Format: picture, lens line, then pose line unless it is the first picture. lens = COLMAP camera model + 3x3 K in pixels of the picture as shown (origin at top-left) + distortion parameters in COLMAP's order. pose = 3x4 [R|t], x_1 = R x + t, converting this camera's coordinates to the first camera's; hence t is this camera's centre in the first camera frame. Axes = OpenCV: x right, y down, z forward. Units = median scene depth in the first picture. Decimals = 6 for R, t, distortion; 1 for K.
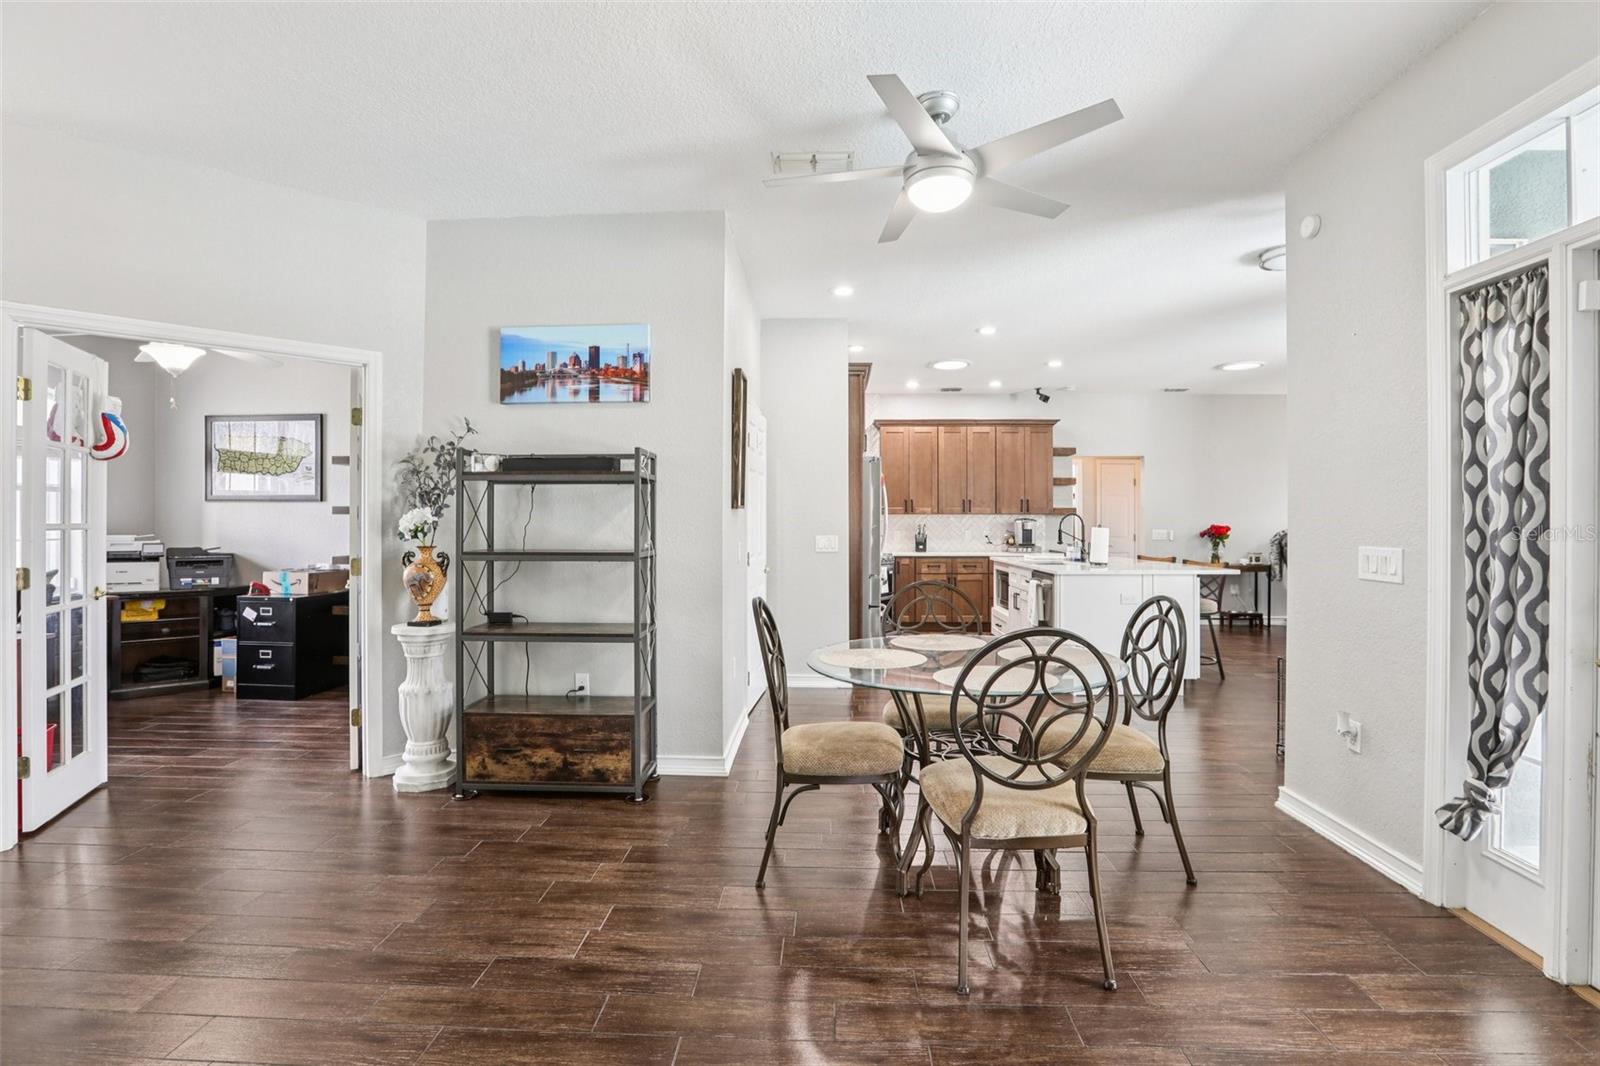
lens RADIAL K [[741.9, 0, 807.3], [0, 741.9, 518.4], [0, 0, 1]] dist [-0.052803, 0.018767]
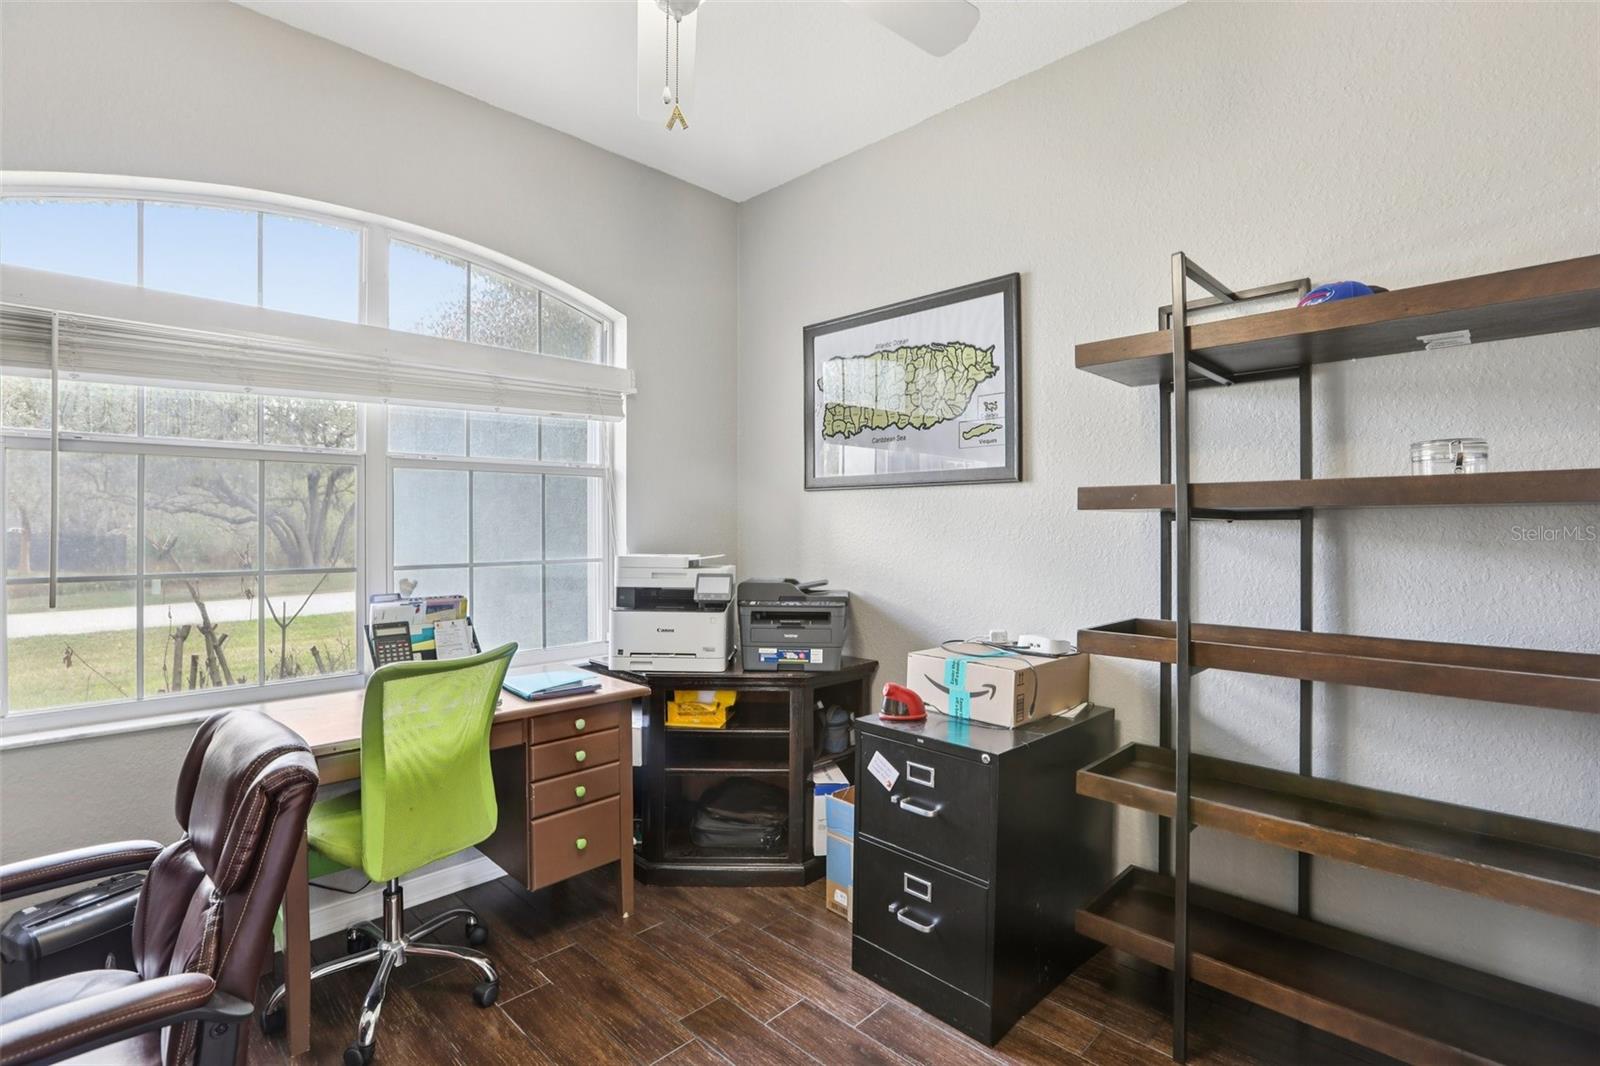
lens RADIAL K [[741.9, 0, 790.8], [0, 741.9, 528.7], [0, 0, 1]] dist [-0.052803, 0.018767]
pose [[0.733809, 0.001749, -0.679353, -0.514842], [0.002206, 0.999985, 0.004957, 0.001293], [0.679352, -0.005136, 0.733795, 0.647126]]
